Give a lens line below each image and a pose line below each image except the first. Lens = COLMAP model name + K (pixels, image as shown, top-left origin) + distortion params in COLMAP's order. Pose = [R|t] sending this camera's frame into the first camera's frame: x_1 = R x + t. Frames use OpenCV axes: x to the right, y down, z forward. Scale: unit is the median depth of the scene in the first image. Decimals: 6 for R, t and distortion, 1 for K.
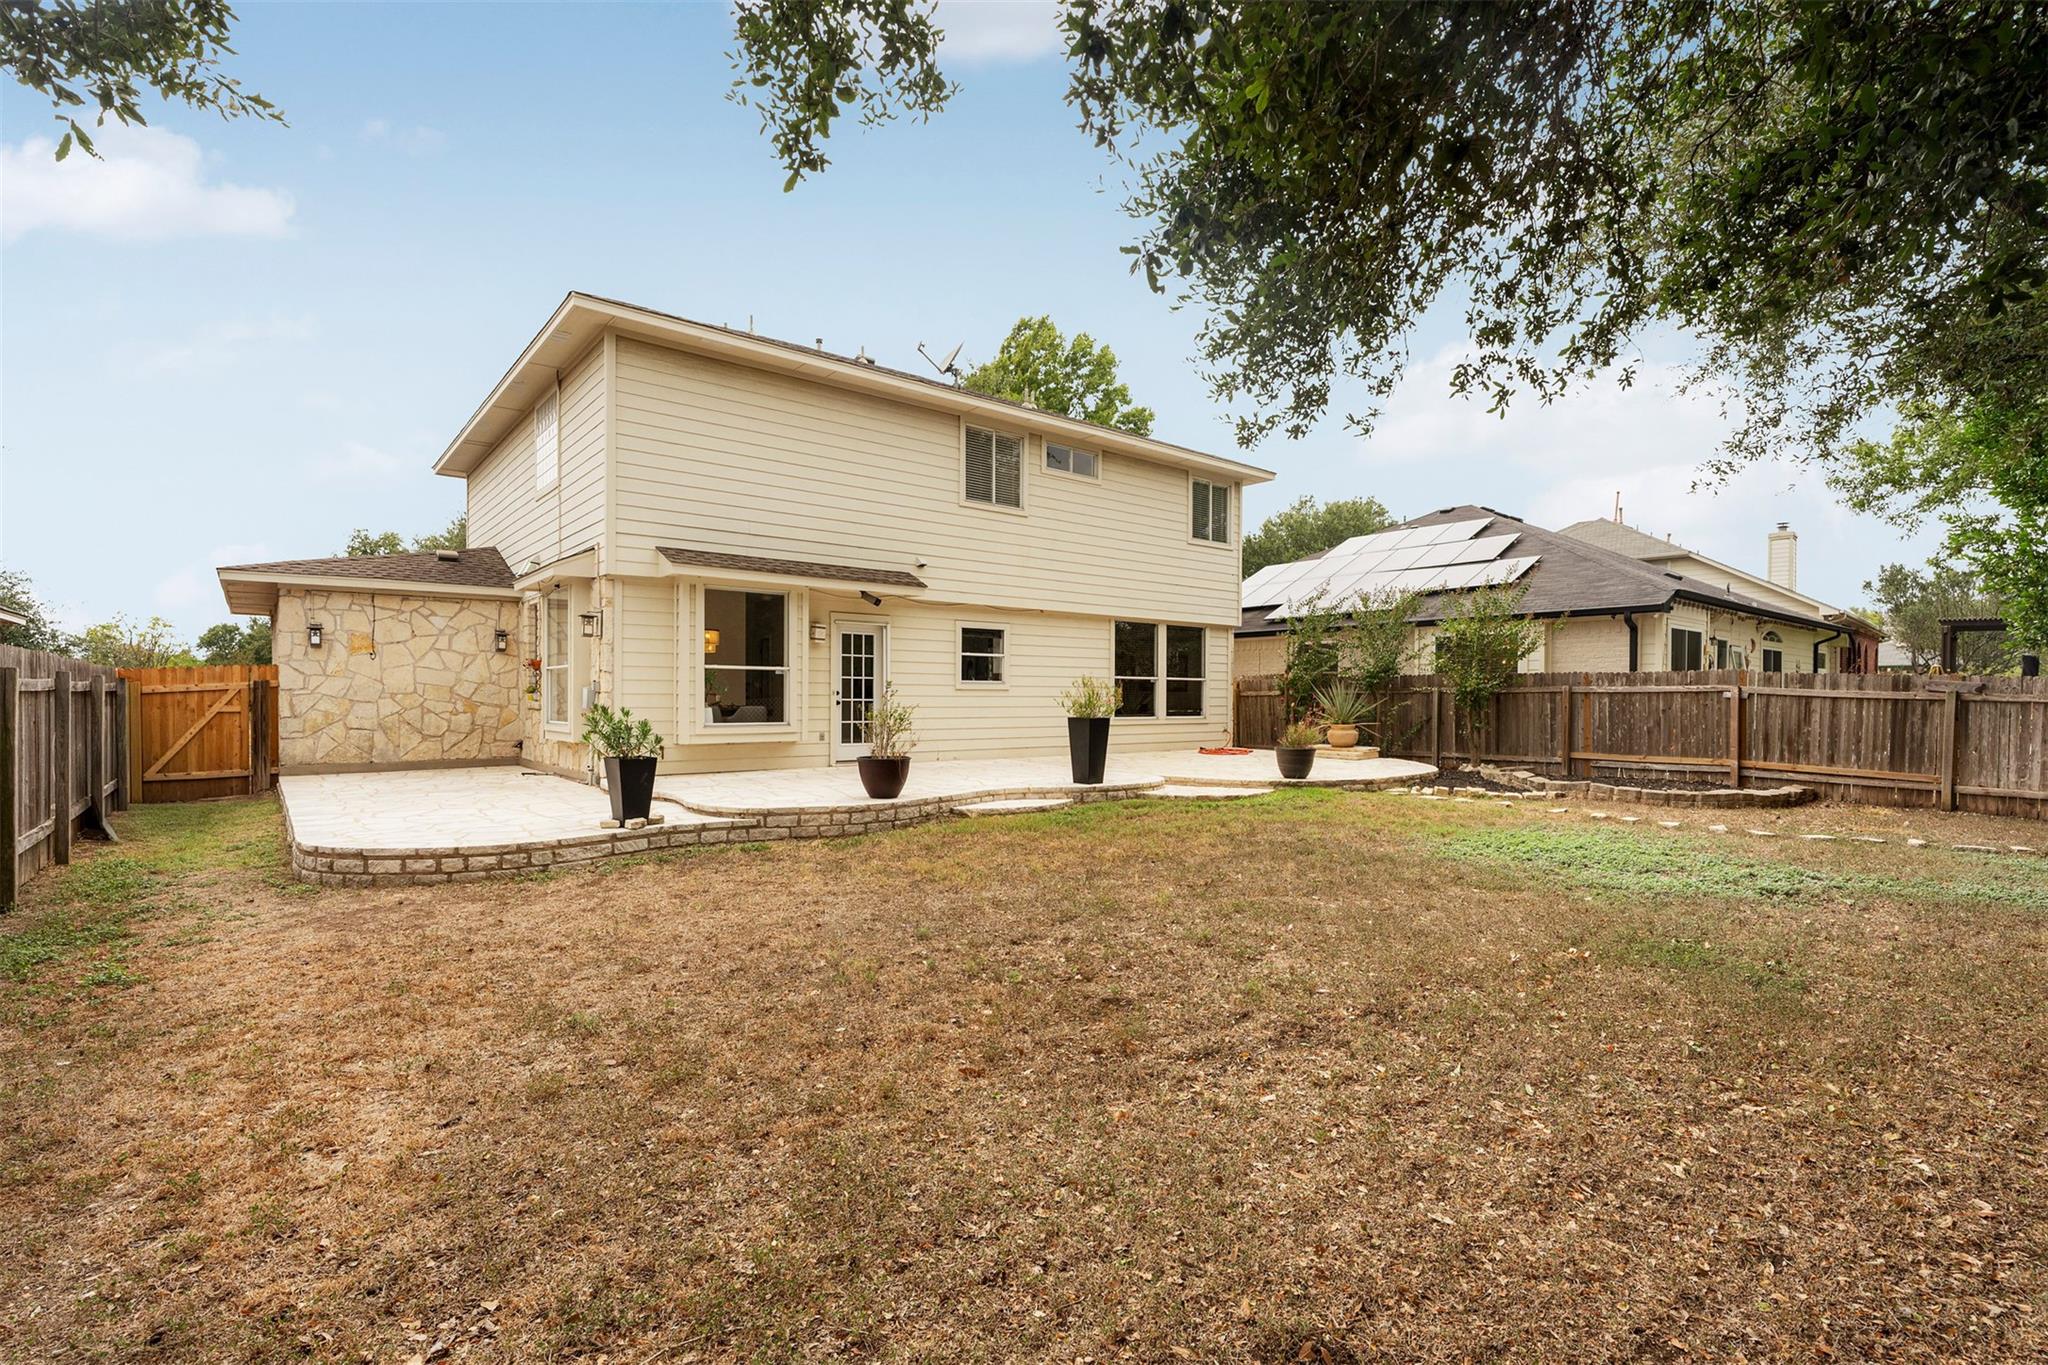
lens RADIAL K [[930.6, 0, 1018.4], [0, 930.6, 696.5], [0, 0, 1]] dist [-0.001537, -0.000082]
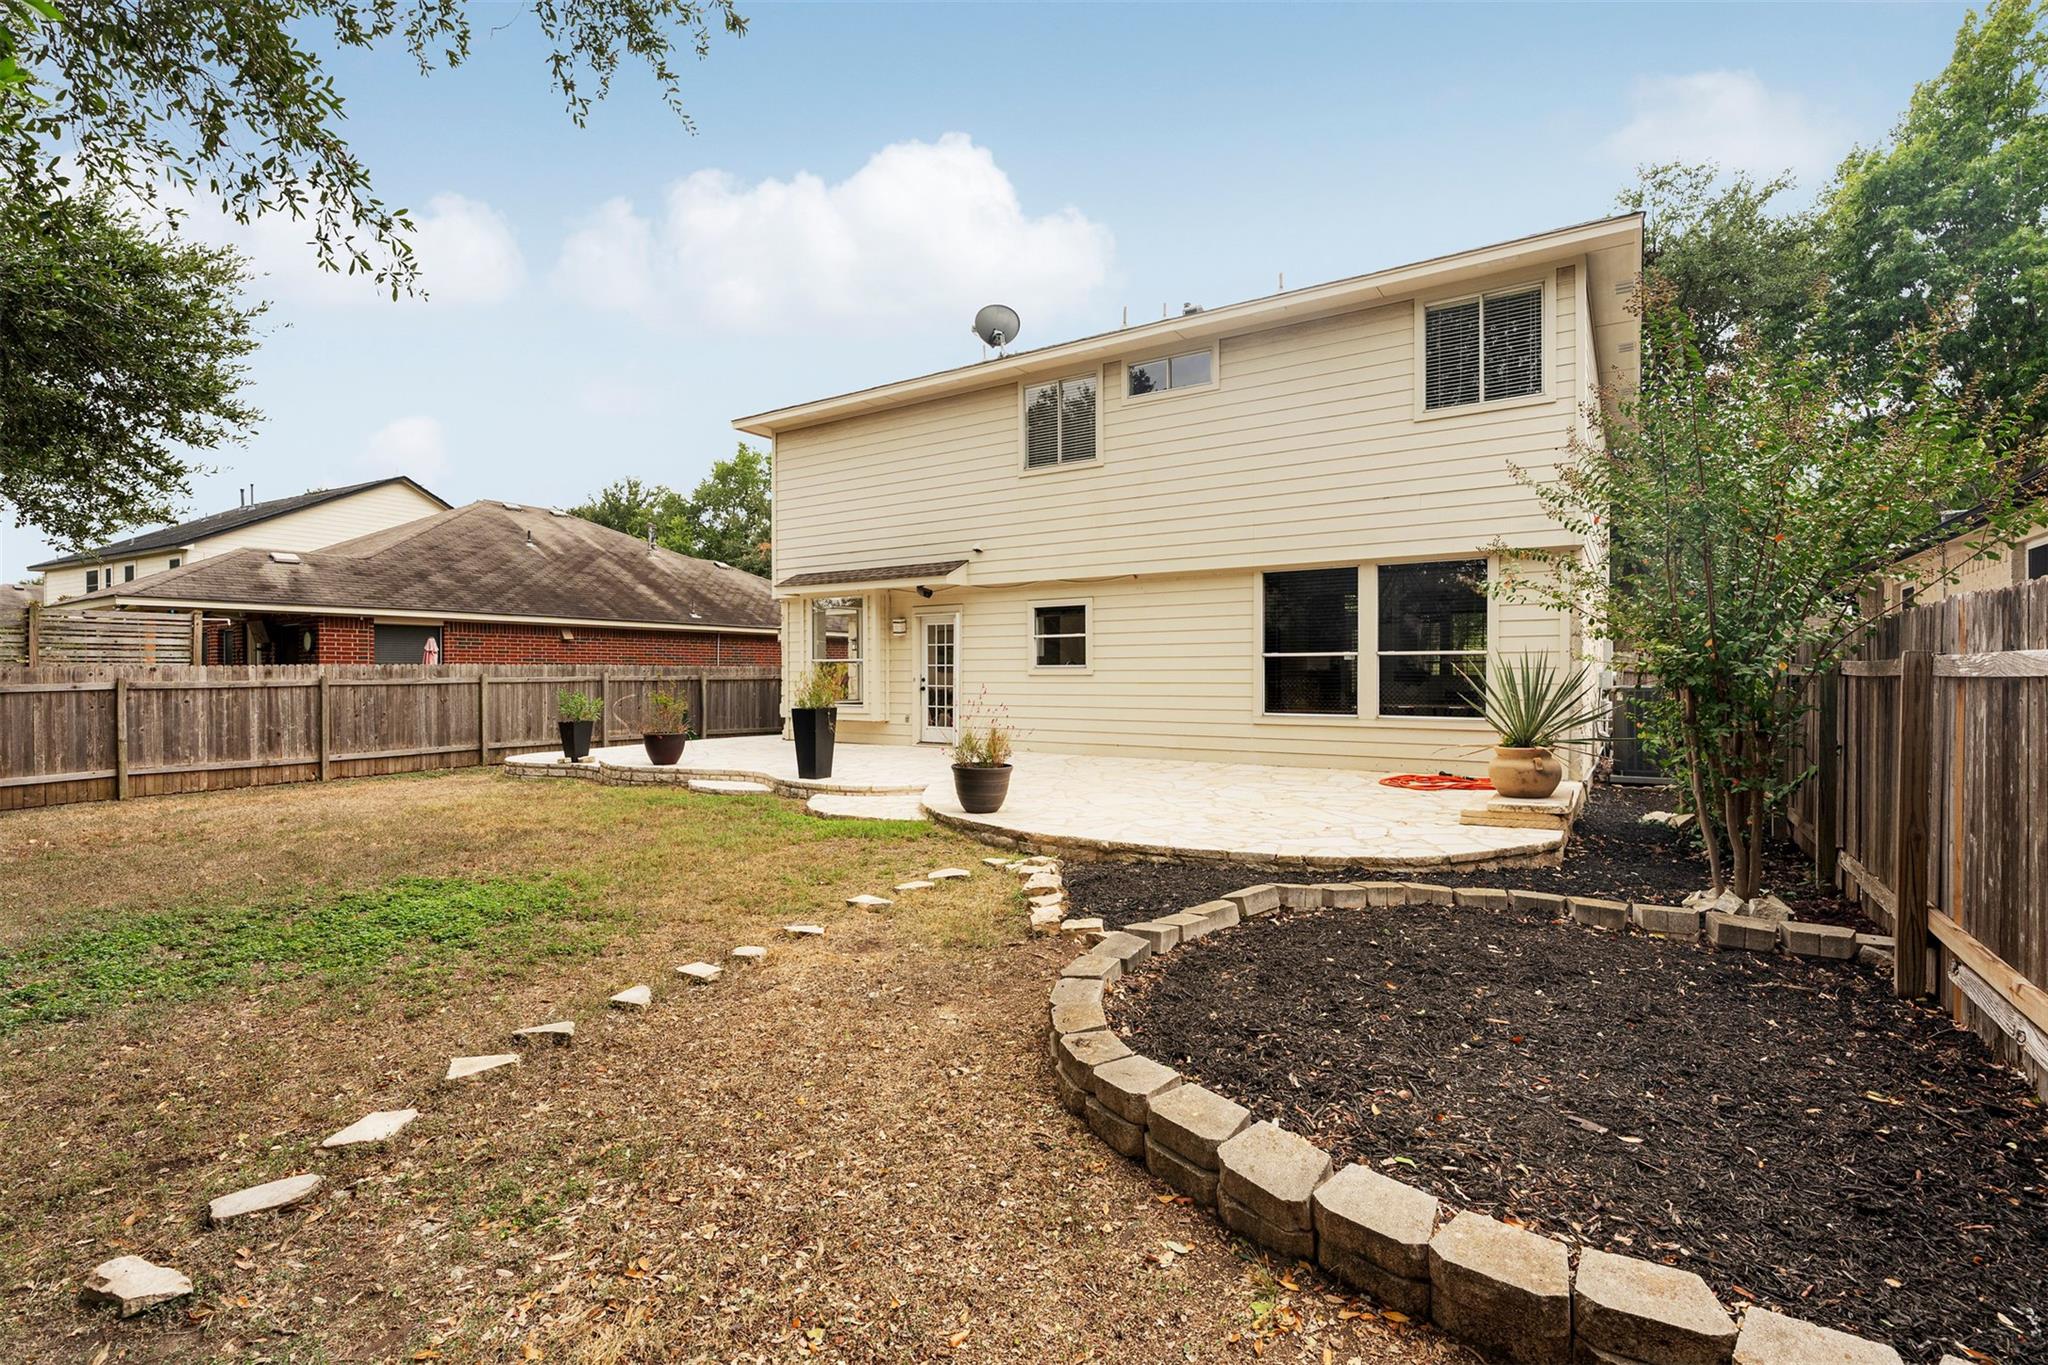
lens RADIAL K [[930.6, 0, 1010.6], [0, 930.6, 675.6], [0, 0, 1]] dist [-0.001537, -0.000082]
pose [[0.293590, -0.004196, -0.955922, 0.804984], [0.003907, 0.999987, -0.003190, -0.004156], [0.955924, -0.002798, 0.293602, 0.702195]]
